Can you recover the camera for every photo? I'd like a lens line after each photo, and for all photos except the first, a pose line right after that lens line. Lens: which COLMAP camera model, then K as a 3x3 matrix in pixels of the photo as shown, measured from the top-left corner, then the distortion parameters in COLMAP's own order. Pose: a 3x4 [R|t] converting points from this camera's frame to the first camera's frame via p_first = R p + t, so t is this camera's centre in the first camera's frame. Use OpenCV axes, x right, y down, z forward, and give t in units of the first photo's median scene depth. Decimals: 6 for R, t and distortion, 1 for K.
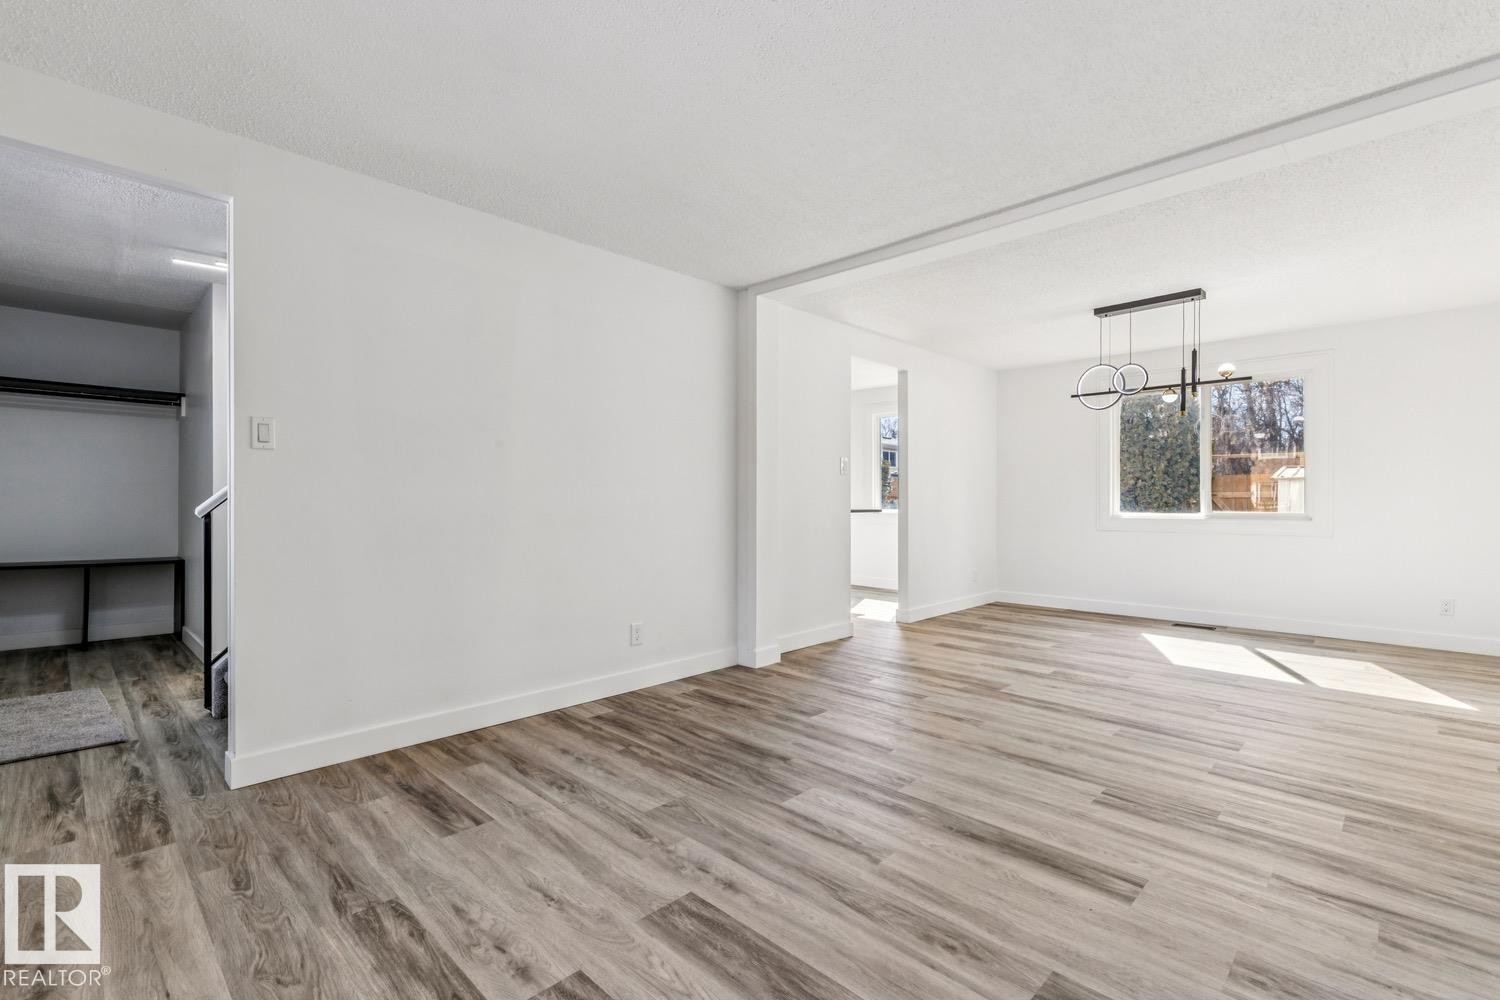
lens RADIAL K [[693.2, 0, 747.1], [0, 693.2, 492.7], [0, 0, 1]] dist [0.005310, 0.000963]
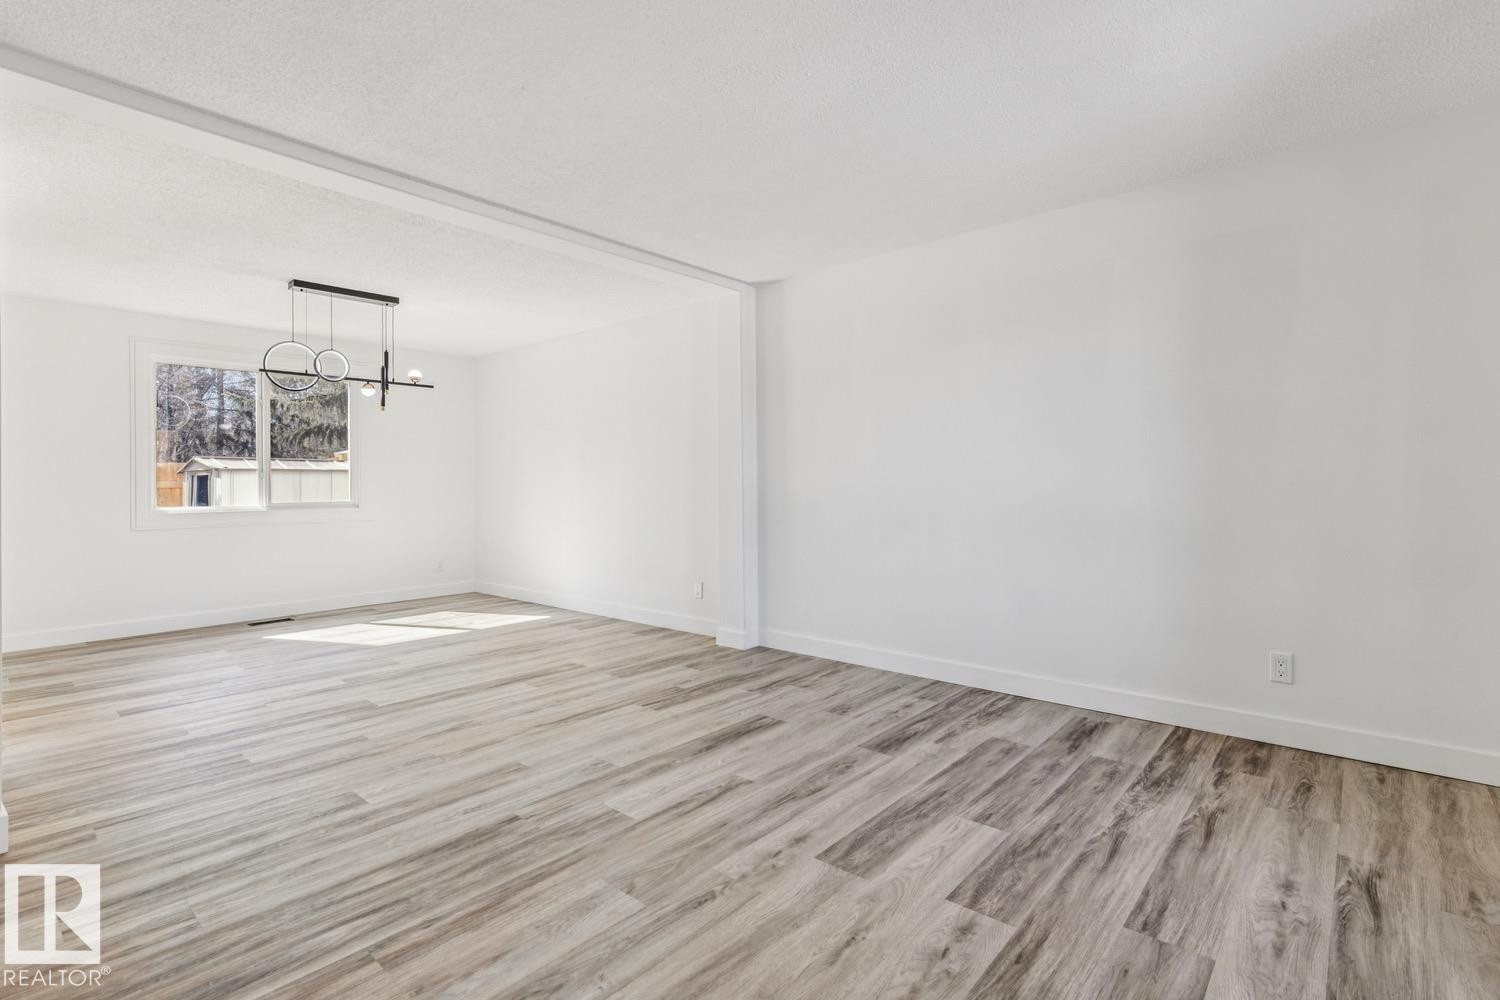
lens RADIAL K [[693.2, 0, 776.8], [0, 693.2, 472.3], [0, 0, 1]] dist [0.005310, 0.000963]
pose [[-0.084229, 0.017025, 0.996301, -0.860081], [-0.000233, 0.999854, -0.017106, 0.003623], [-0.996446, -0.001673, -0.084213, 0.864294]]
